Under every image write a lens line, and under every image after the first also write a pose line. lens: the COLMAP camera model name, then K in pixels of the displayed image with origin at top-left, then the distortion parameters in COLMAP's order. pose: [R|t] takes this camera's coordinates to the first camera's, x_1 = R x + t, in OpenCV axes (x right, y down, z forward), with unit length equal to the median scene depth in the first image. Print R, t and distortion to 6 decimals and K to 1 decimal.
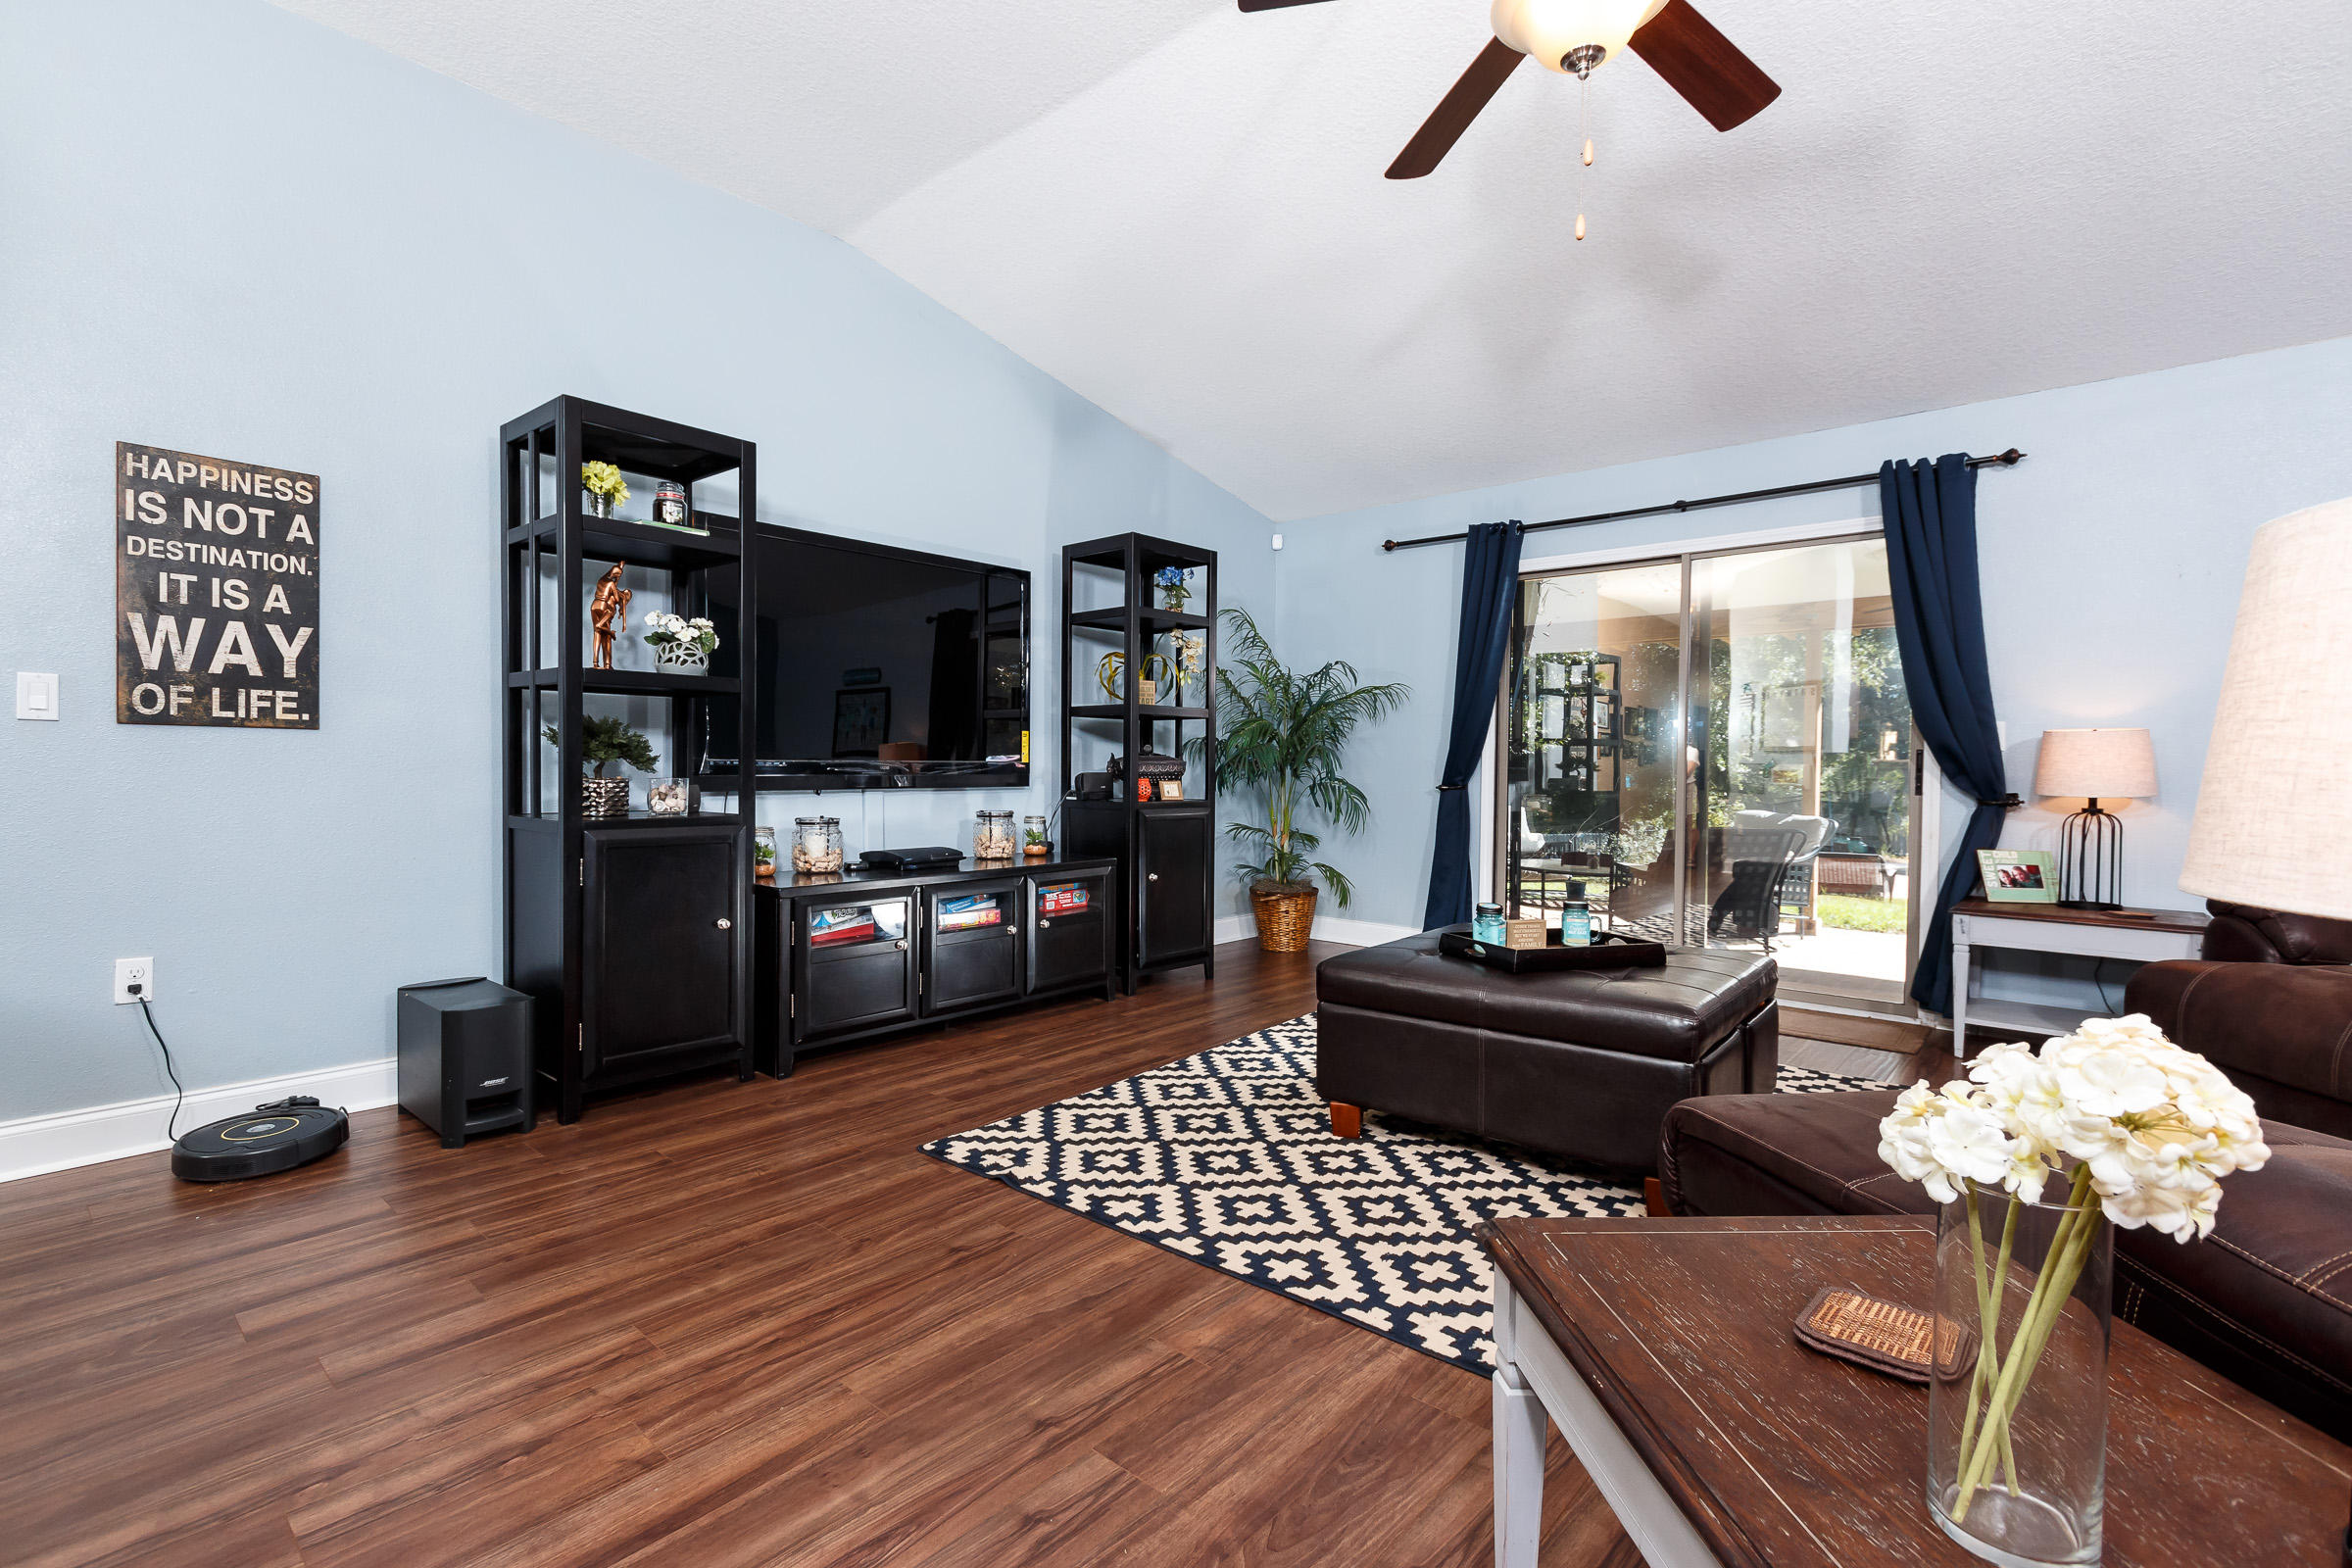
lens RADIAL K [[1067.8, 0, 1162.5], [0, 1067.8, 797.8], [0, 0, 1]] dist [0.013317, -0.004484]
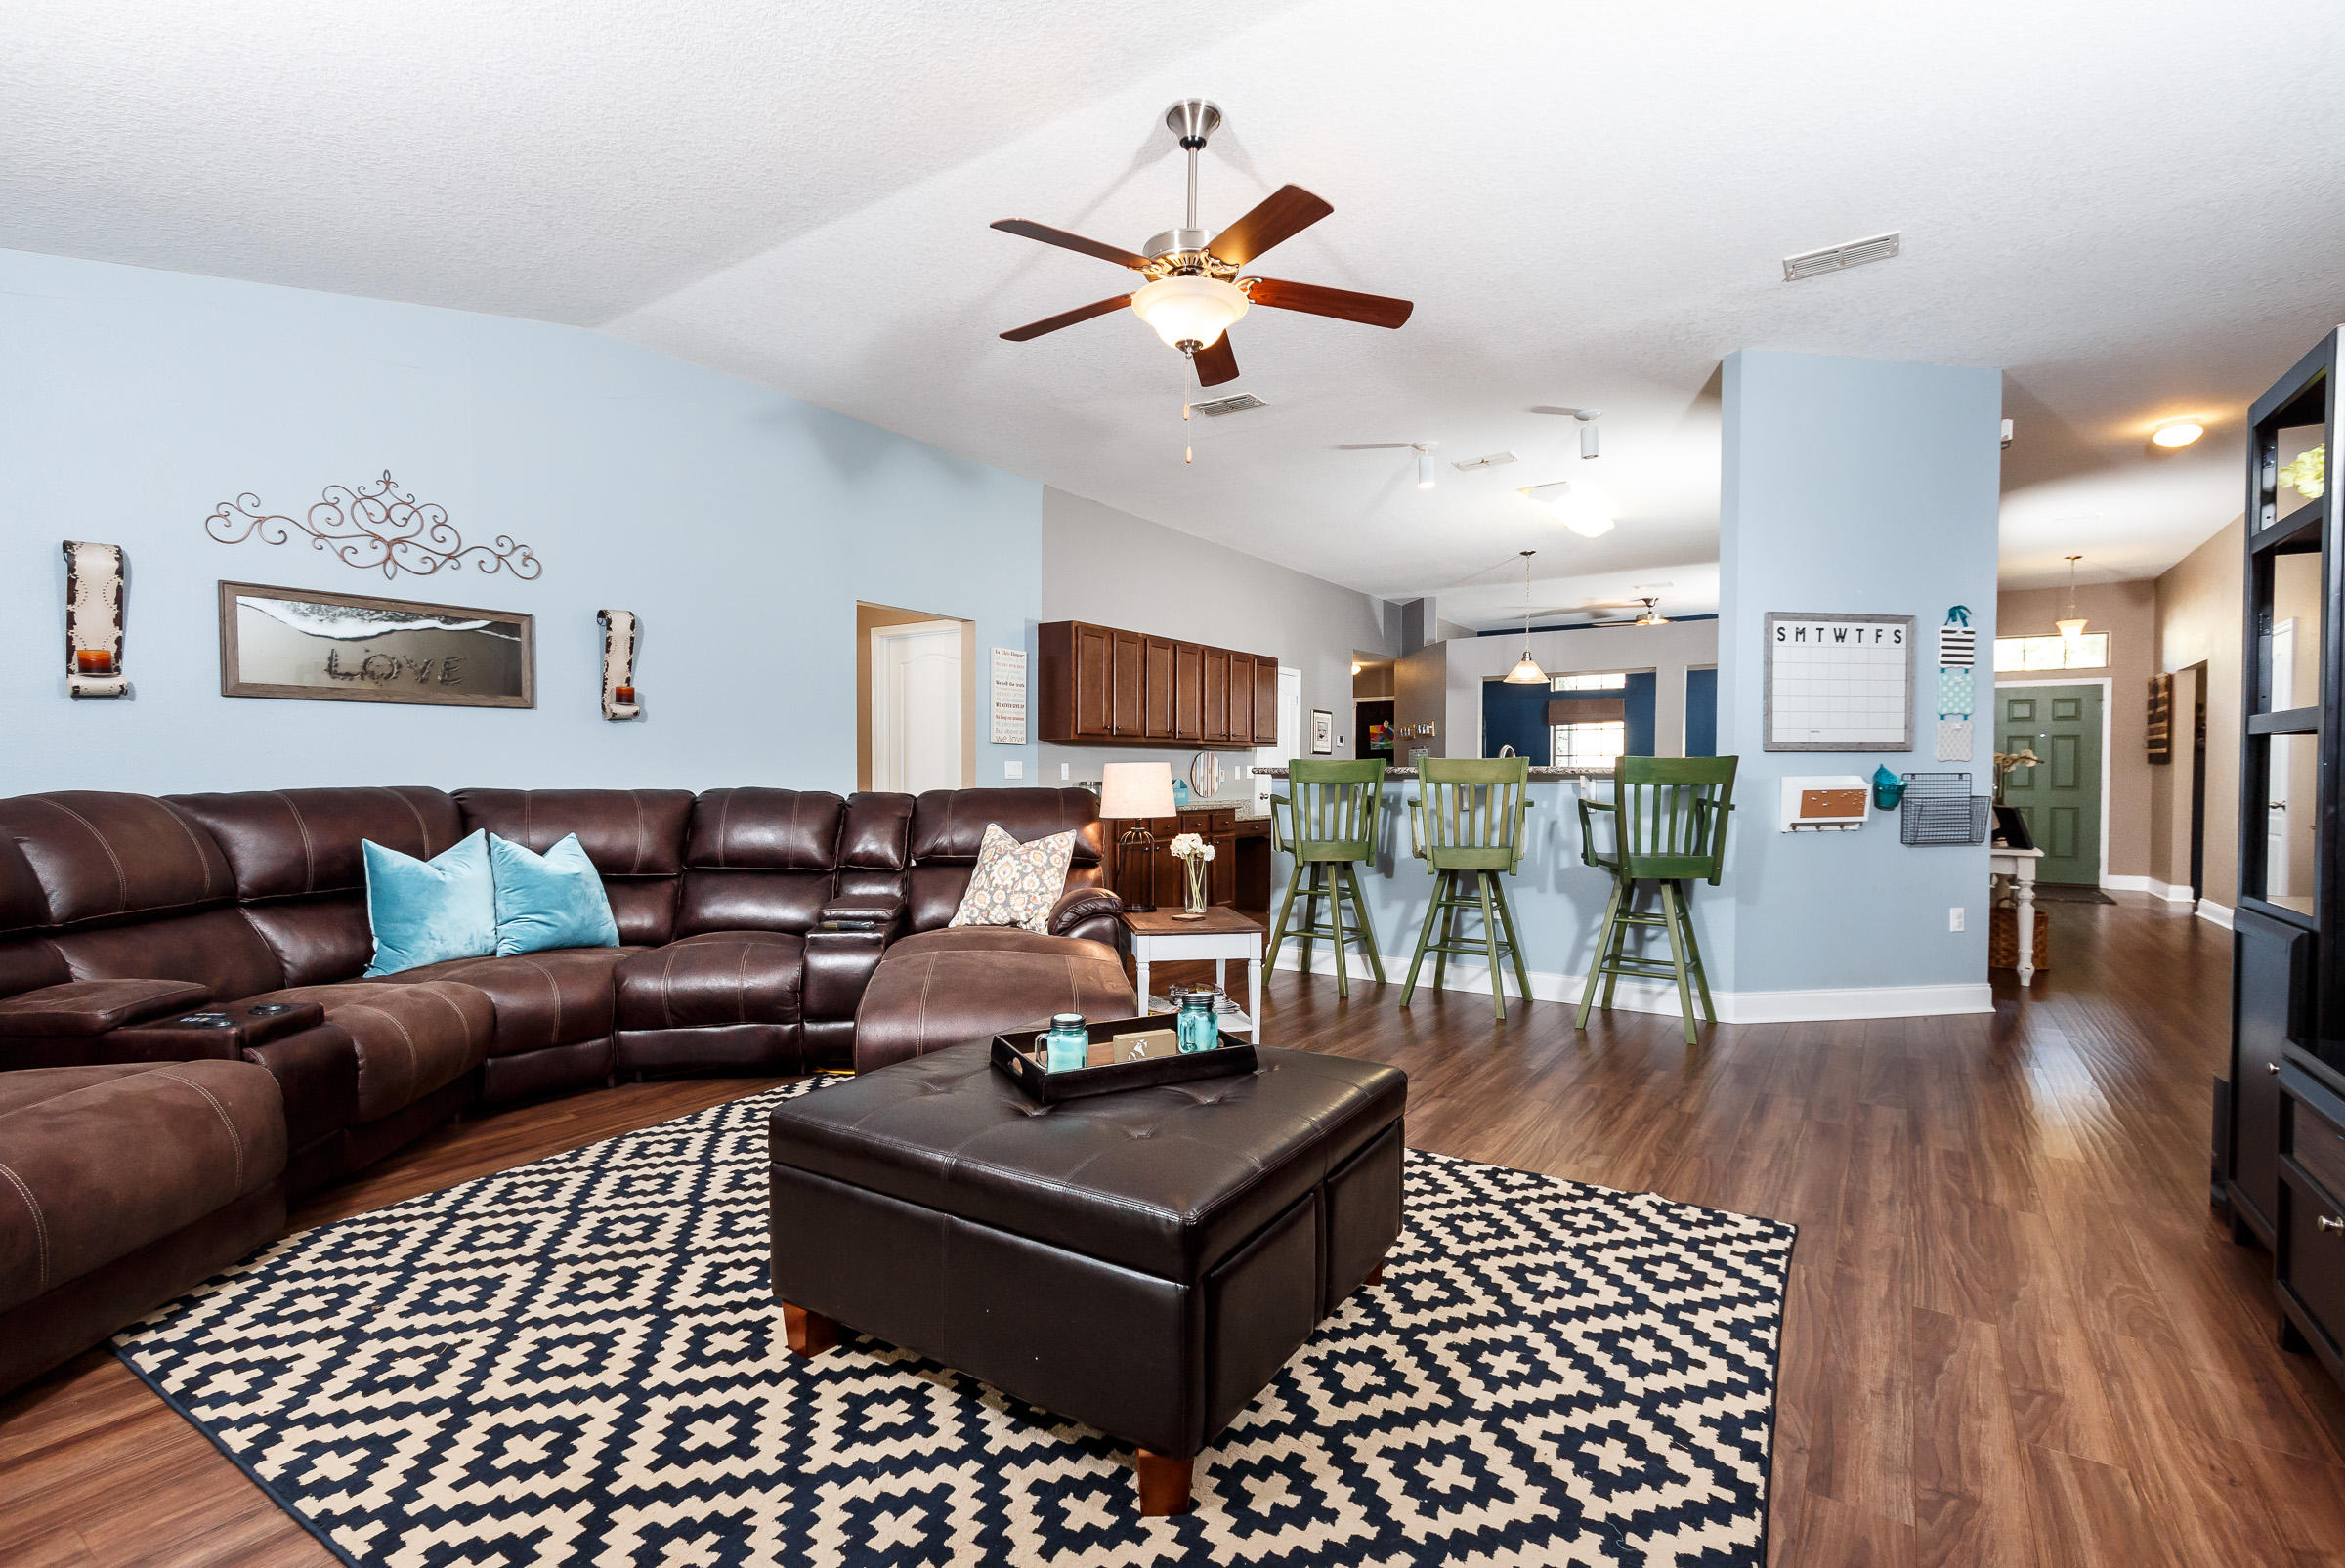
lens RADIAL K [[1064.5, 0, 1159.1], [0, 1064.5, 797.7], [0, 0, 1]] dist [0.013317, -0.004484]
pose [[-0.992680, -0.008482, -0.120478, 0.447962], [-0.015042, 0.998447, 0.053645, -0.093134], [0.119836, 0.055064, -0.991265, 1.847643]]
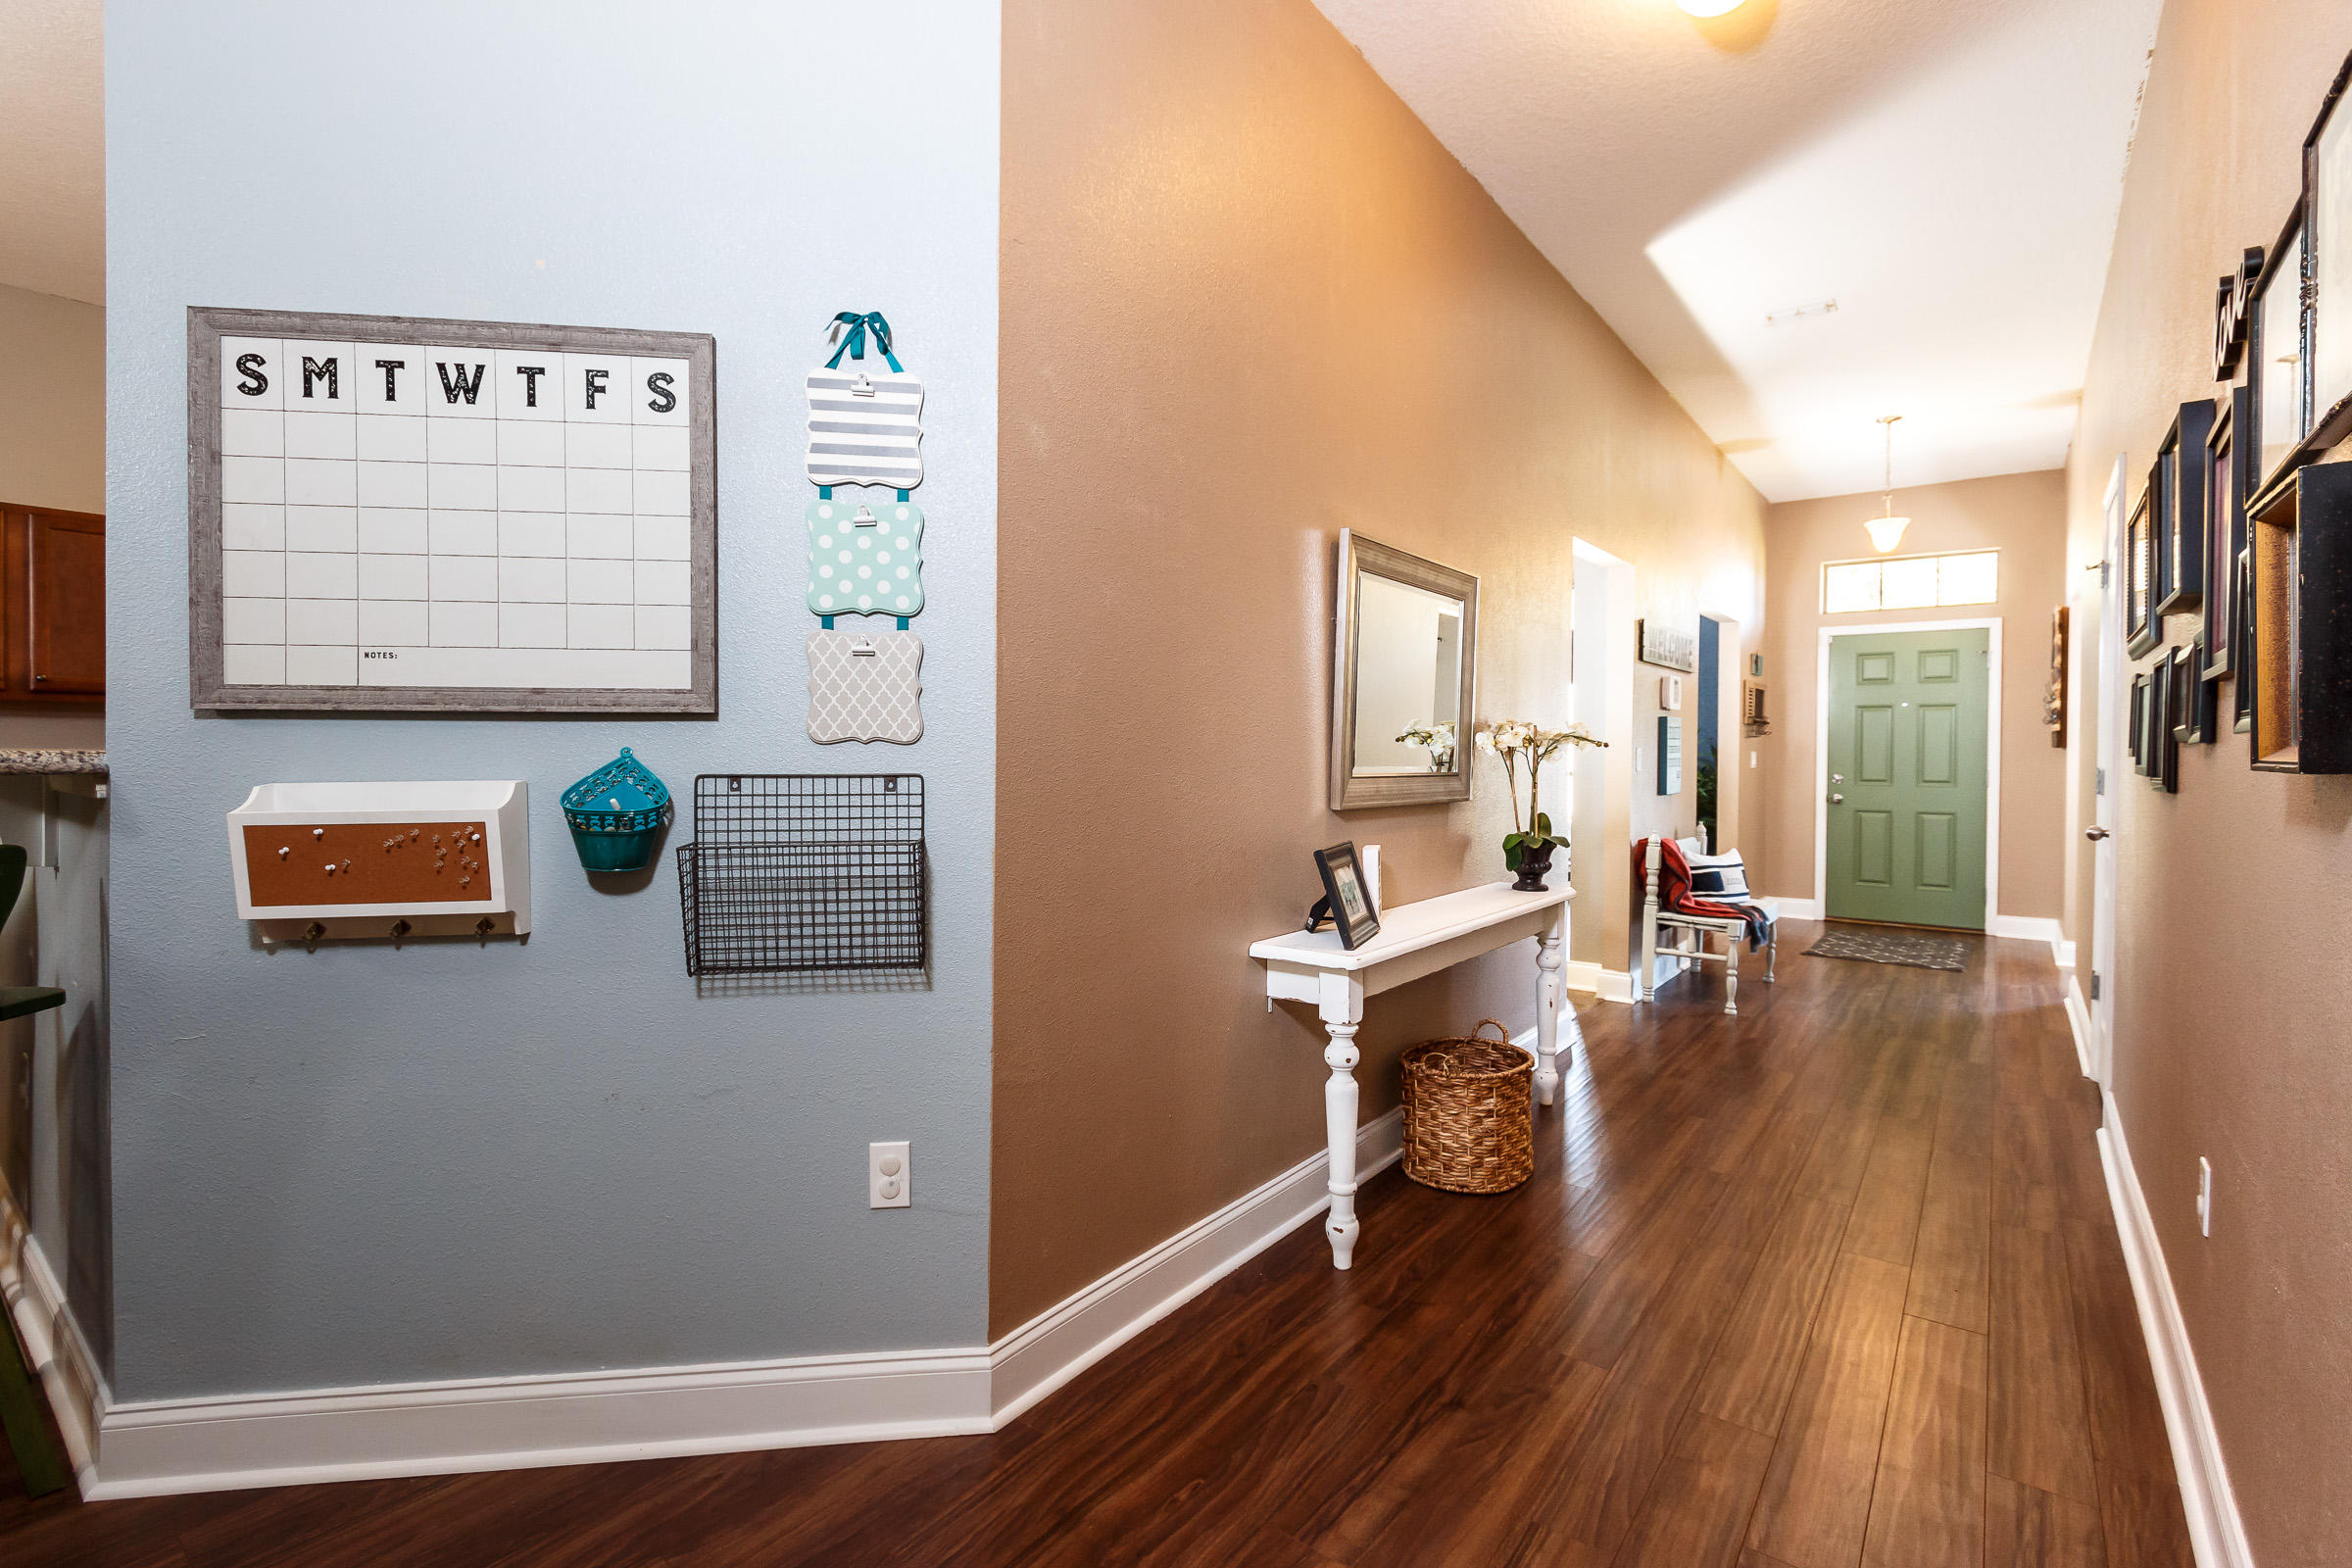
lens RADIAL K [[1049.9, 0, 1179.1], [0, 1049.9, 762.3], [0, 0, 1]] dist [0.011893, -0.004097]
pose [[-0.998268, -0.015791, -0.056672, -1.234029], [-0.018282, 0.998877, 0.043713, -0.096870], [0.055918, 0.044673, -0.997435, 0.882687]]
